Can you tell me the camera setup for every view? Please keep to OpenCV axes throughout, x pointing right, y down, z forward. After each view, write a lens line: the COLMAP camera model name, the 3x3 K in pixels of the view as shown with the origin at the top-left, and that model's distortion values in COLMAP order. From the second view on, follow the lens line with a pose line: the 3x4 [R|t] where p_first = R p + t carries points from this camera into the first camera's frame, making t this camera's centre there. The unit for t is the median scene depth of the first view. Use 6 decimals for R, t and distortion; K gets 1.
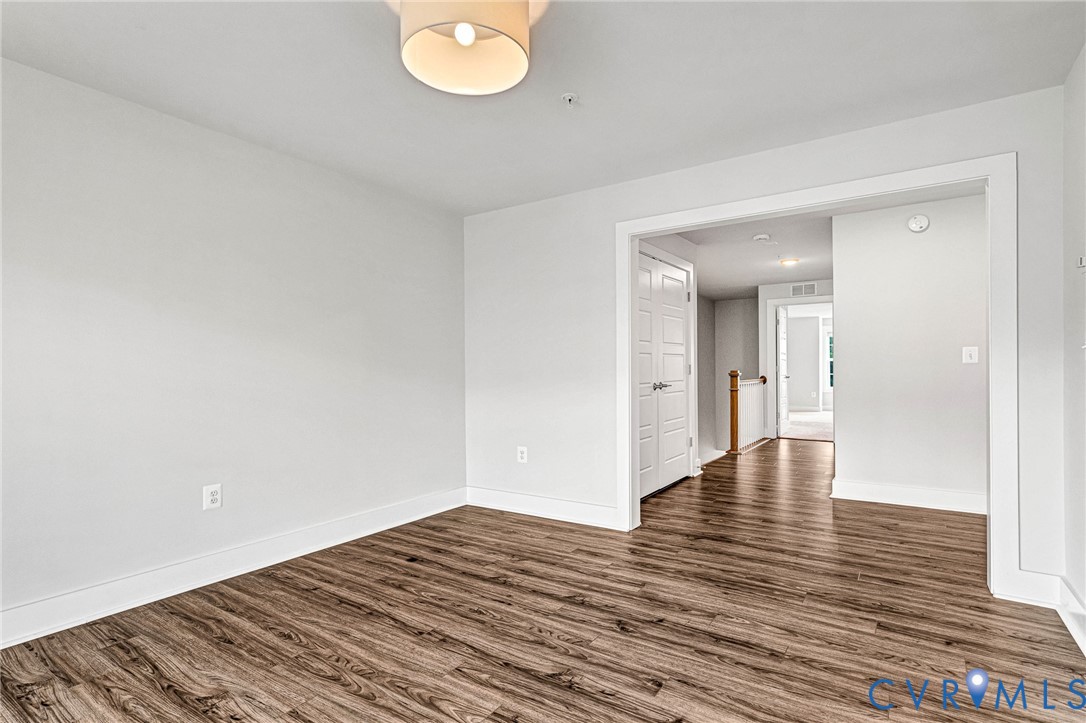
lens RADIAL K [[546.2, 0, 542.5], [0, 546.2, 367.6], [0, 0, 1]] dist [0.022803, -0.001761]
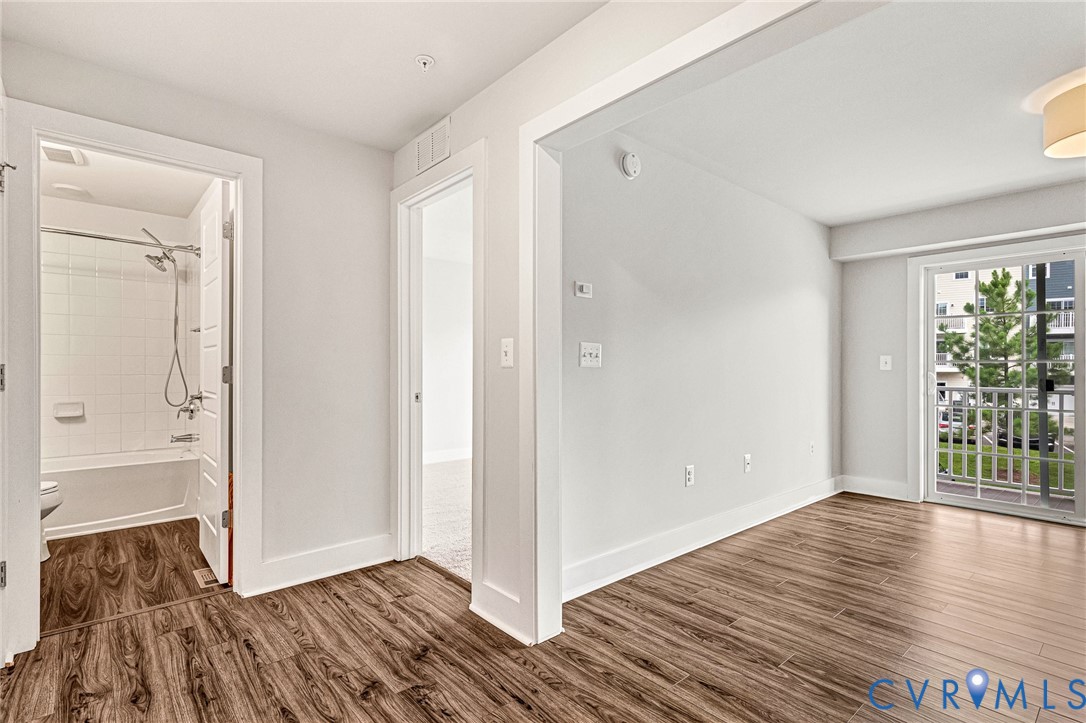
lens RADIAL K [[546.2, 0, 542.5], [0, 546.2, 367.6], [0, 0, 1]] dist [0.022803, -0.001761]
pose [[-0.970693, 0.006616, 0.240231, 0.586290], [0.004618, 0.999950, -0.008878, -0.011944], [-0.240278, -0.007508, -0.970675, 1.761889]]
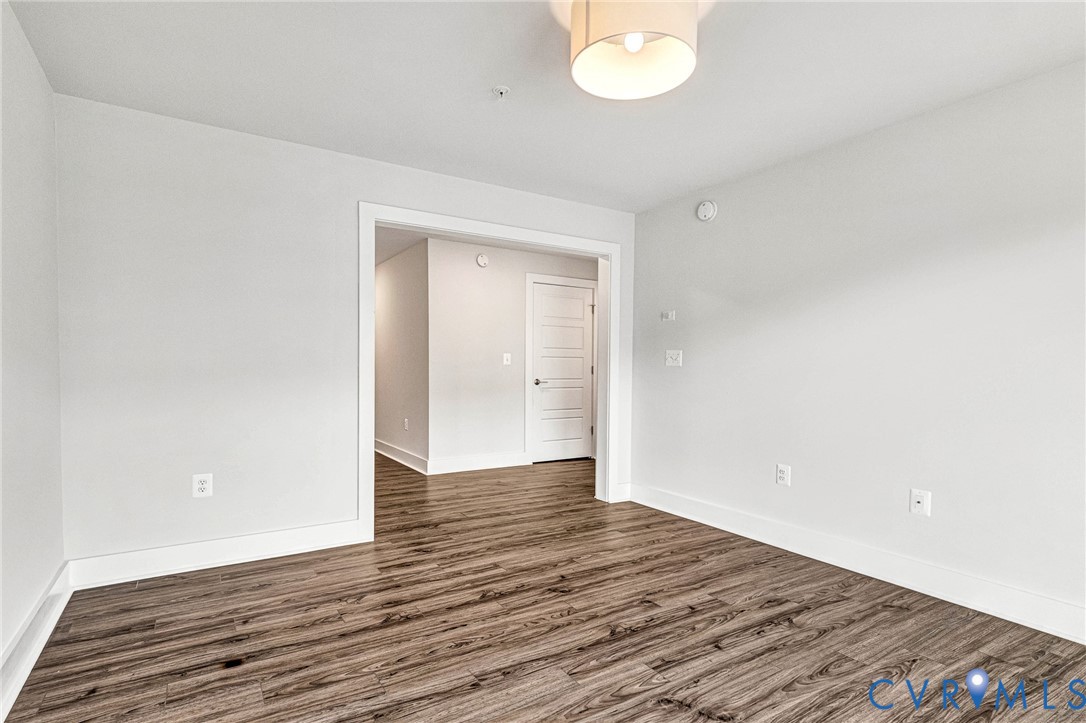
lens RADIAL K [[546.2, 0, 542.5], [0, 546.2, 367.6], [0, 0, 1]] dist [0.022803, -0.001761]
pose [[0.396372, 0.015568, 0.917958, -0.793122], [-0.021735, 0.999735, -0.007569, 0.004693], [-0.917833, -0.016952, 0.396605, 0.483979]]
